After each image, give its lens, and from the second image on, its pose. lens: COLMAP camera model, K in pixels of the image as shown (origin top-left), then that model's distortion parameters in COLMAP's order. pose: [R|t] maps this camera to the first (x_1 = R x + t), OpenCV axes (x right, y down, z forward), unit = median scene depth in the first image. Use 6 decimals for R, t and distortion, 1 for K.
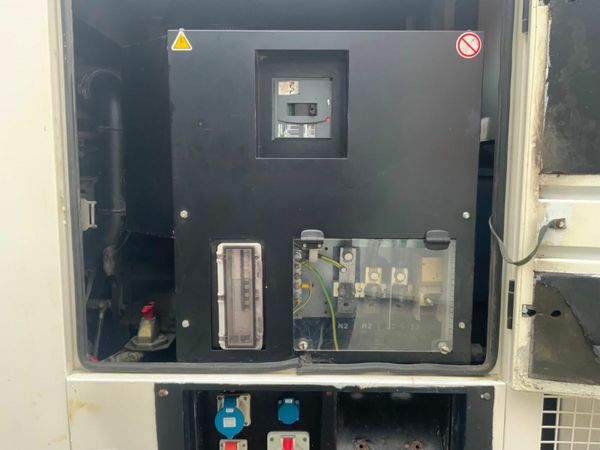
lens RADIAL K [[497.6, 0, 300.0], [0, 497.6, 225.0], [0, 0, 1]] dist [0.102793, -0.208435]
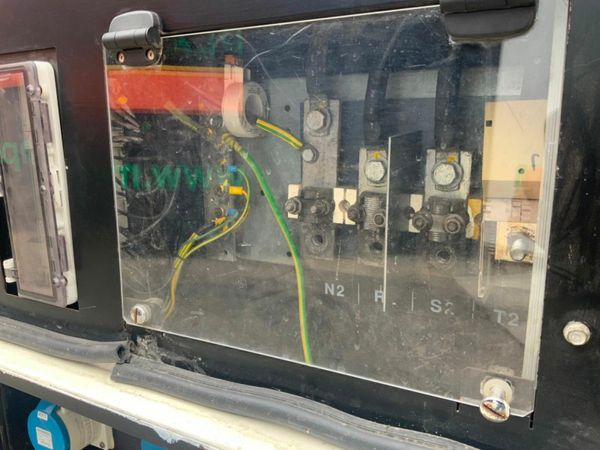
lens RADIAL K [[497.6, 0, 300.0], [0, 497.6, 225.0], [0, 0, 1]] dist [0.102793, -0.208435]
pose [[0.875041, 0.073756, -0.478396, 0.316357], [-0.037122, 0.995638, 0.085599, 0.125905], [0.482623, -0.057144, 0.873962, 0.701435]]
